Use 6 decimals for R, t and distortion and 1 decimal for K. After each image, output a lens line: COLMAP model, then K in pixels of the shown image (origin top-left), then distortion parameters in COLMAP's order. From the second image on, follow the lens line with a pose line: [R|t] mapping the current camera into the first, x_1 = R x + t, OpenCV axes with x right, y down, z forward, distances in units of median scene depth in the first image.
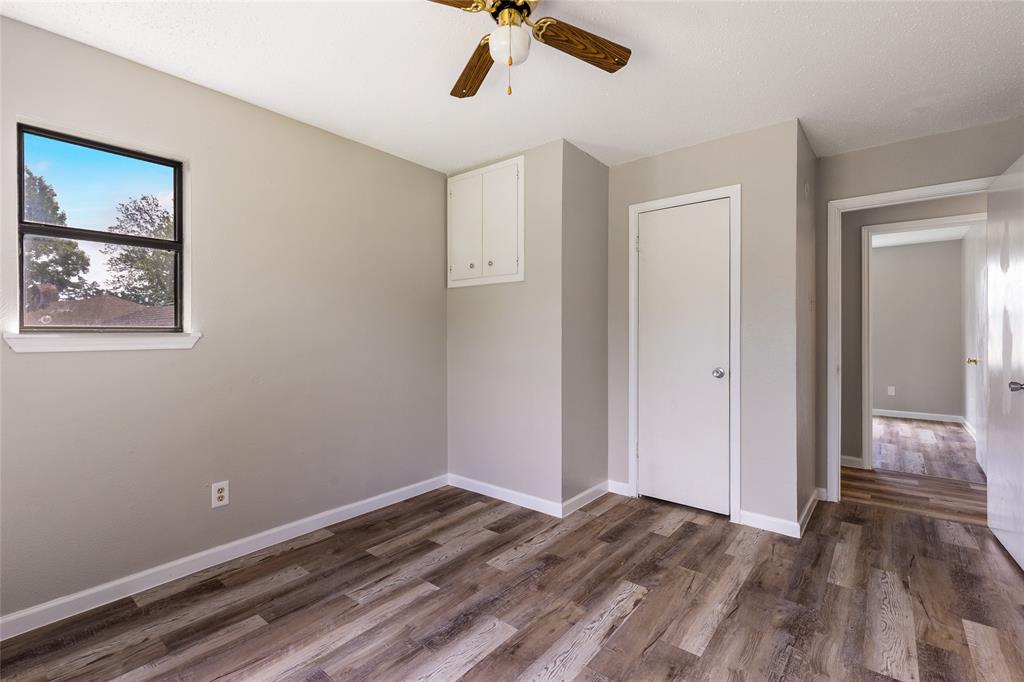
lens RADIAL K [[460.2, 0, 509.4], [0, 460.2, 336.7], [0, 0, 1]] dist [0.000122, -0.000077]
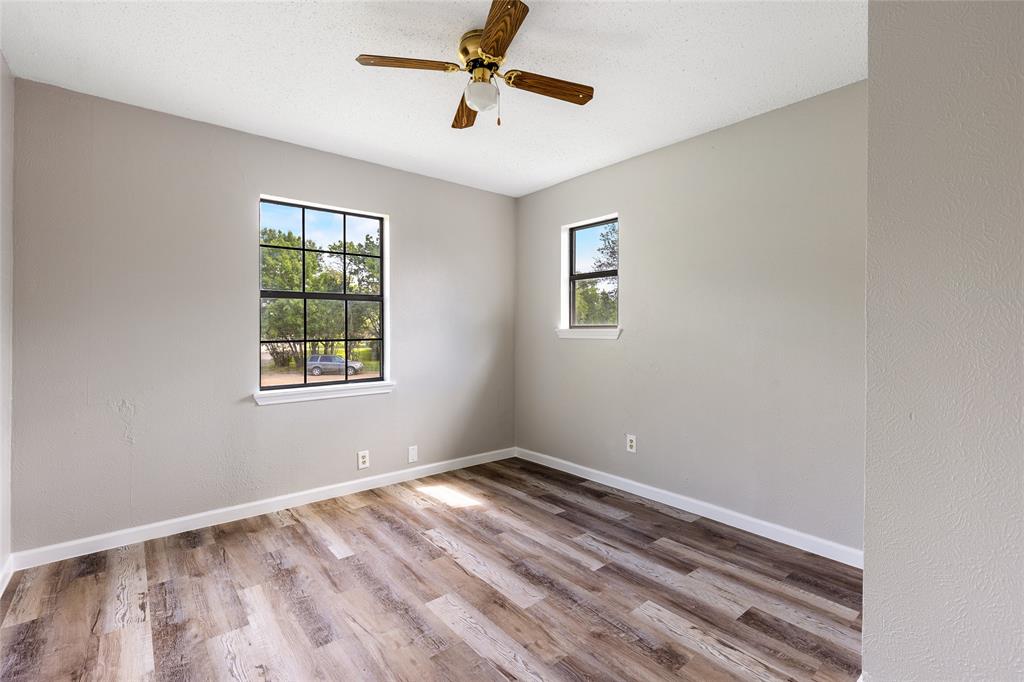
lens RADIAL K [[460.2, 0, 509.4], [0, 460.2, 334.8], [0, 0, 1]] dist [0.000122, -0.000077]
pose [[-0.186695, 0.016234, -0.982284, 0.875955], [-0.011407, 0.999760, 0.018691, -0.013622], [0.982352, 0.014695, -0.186465, 0.953874]]
